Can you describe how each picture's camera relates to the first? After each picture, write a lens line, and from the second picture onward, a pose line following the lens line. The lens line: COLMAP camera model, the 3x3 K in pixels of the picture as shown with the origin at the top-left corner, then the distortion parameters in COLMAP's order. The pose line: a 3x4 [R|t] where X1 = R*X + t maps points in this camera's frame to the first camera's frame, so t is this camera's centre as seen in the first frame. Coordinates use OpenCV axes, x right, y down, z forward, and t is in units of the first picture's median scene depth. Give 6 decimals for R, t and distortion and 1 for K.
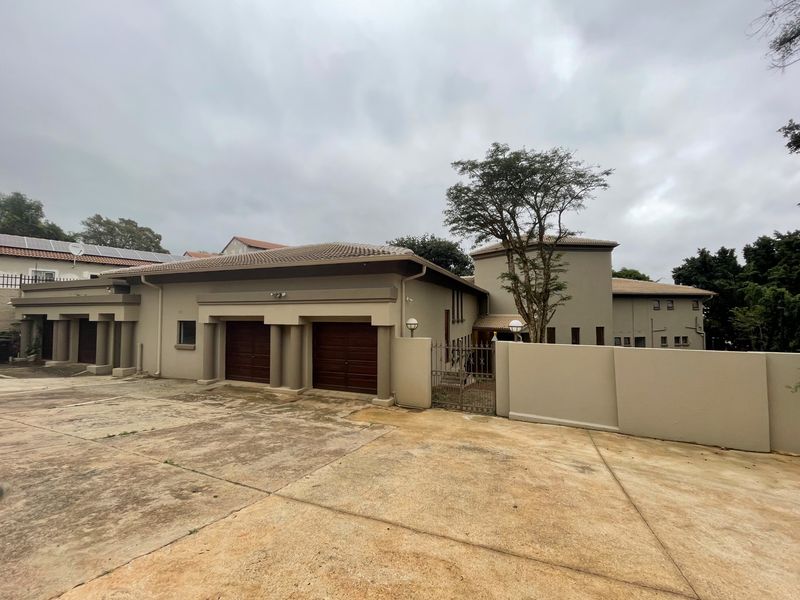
lens RADIAL K [[324.1, 0, 405.8], [0, 324.1, 301.6], [0, 0, 1]] dist [-0.004486, -0.000807]
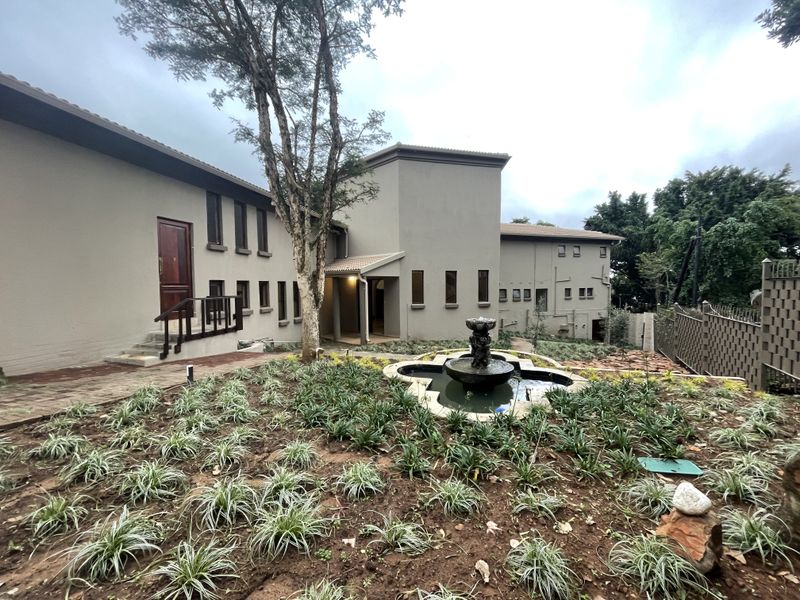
lens RADIAL K [[324.1, 0, 394.5], [0, 324.1, 298.1], [0, 0, 1]] dist [-0.004486, -0.000807]
pose [[0.989276, -0.017677, 0.144986, 0.196174], [0.005343, 0.996364, 0.085025, 0.054092], [-0.145962, -0.083339, 0.985774, 0.194570]]
